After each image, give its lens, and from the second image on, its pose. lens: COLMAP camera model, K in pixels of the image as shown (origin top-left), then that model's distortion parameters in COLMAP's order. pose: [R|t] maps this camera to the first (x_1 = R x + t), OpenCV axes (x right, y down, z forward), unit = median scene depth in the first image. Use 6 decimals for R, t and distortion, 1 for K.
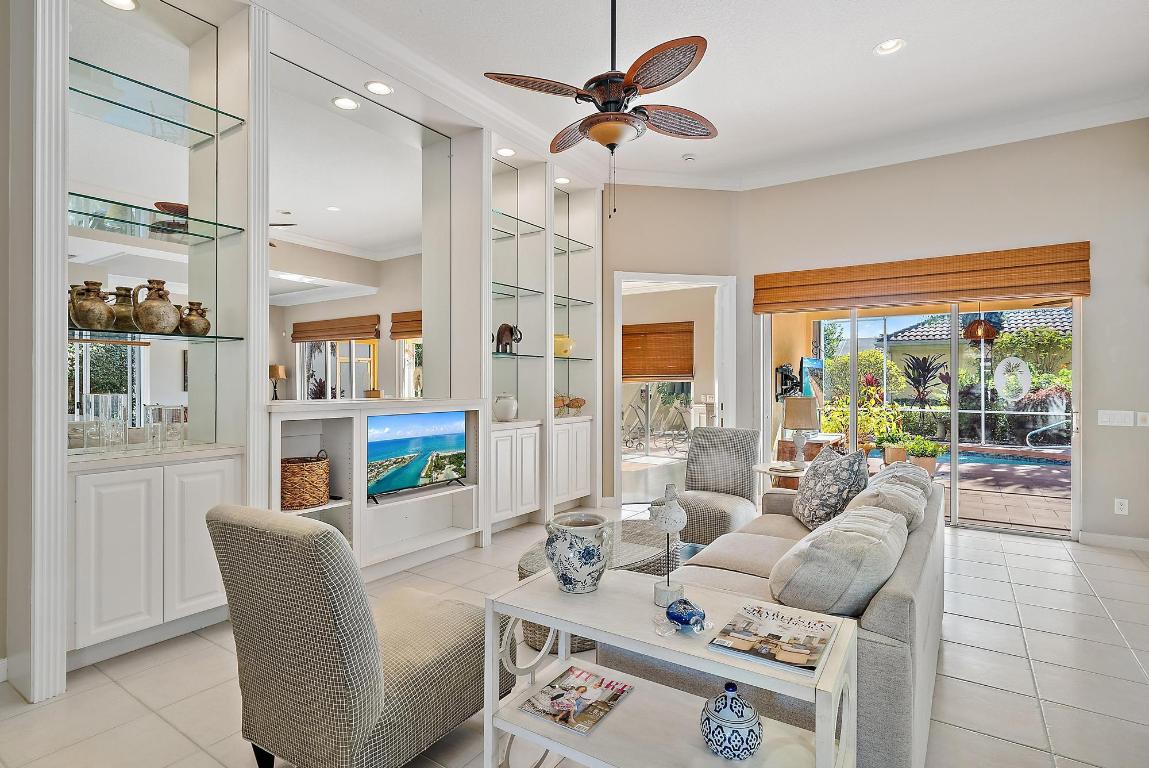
lens RADIAL K [[570.7, 0, 575.6], [0, 570.7, 380.7], [0, 0, 1]] dist [0.000425, -0.000606]
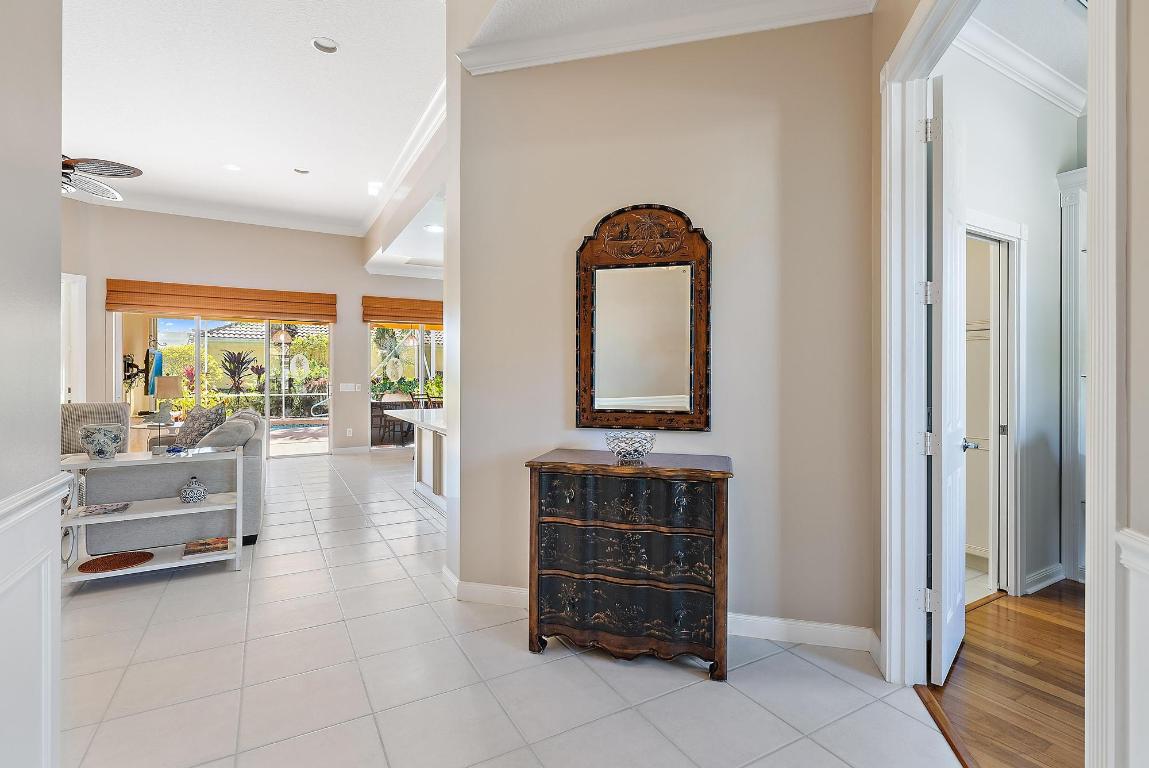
lens RADIAL K [[532.2, 0, 573.1], [0, 532.2, 374.7], [0, 0, 1]] dist [-0.001624, -0.000276]
pose [[0.436544, -0.000934, 0.899682, -0.186051], [0.001486, 0.999999, 0.000317, 0.012197], [-0.899682, 0.001199, 0.436545, -0.258262]]
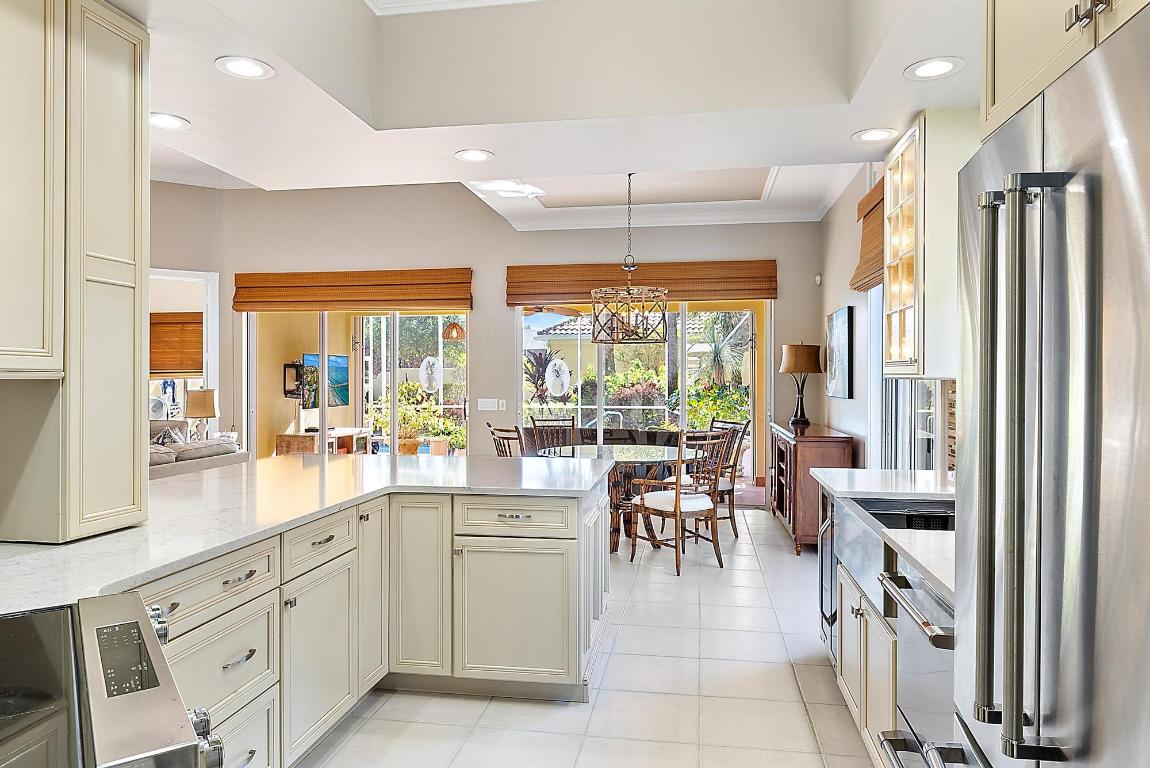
lens RADIAL K [[747.1, 0, 572.5], [0, 747.1, 384.4], [0, 0, 1]] dist [0.005151, -0.006813]
pose [[0.908295, -0.004951, 0.418300, 0.215511], [0.001098, 0.999955, 0.009452, 0.001623], [-0.418328, -0.008125, 0.908260, -0.339331]]
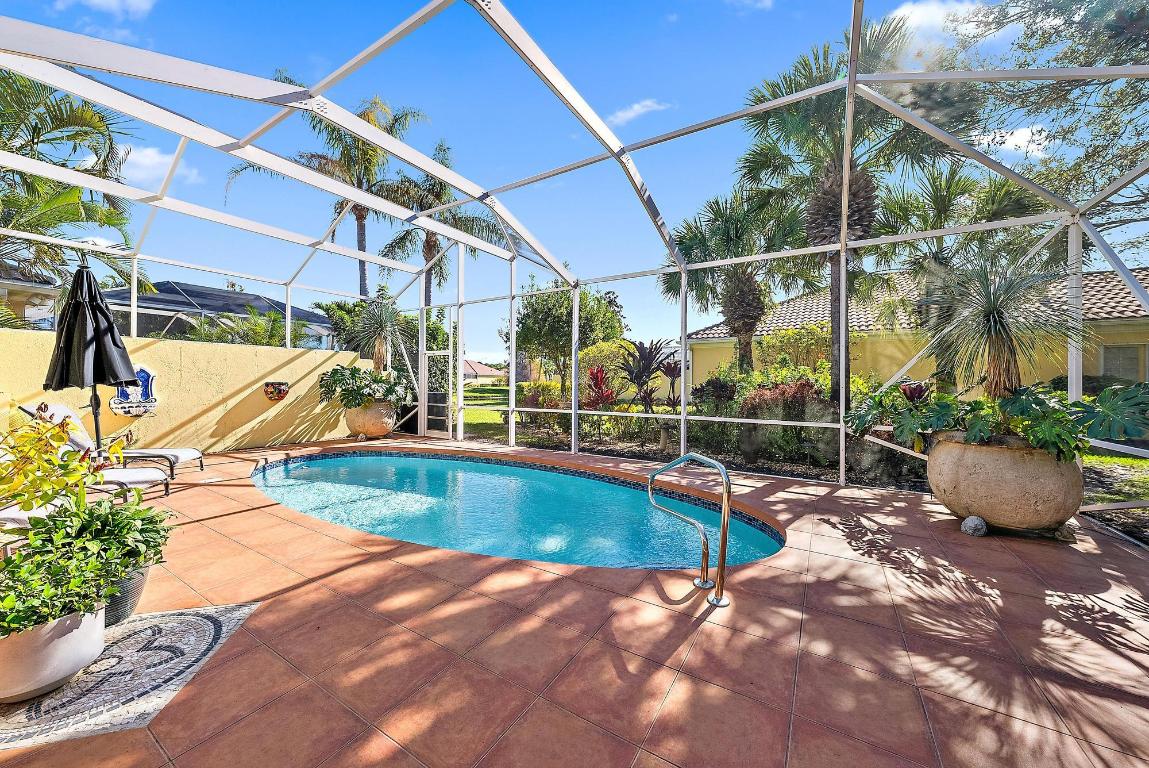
lens RADIAL K [[412.0, 0, 573.9], [0, 412.0, 387.6], [0, 0, 1]] dist [-0.002588, 0.000074]
pose [[0.998853, 0.007321, 0.047316, 0.877327], [-0.007854, 0.999908, 0.011085, 0.023300], [-0.047230, -0.011444, 0.998818, 0.817308]]
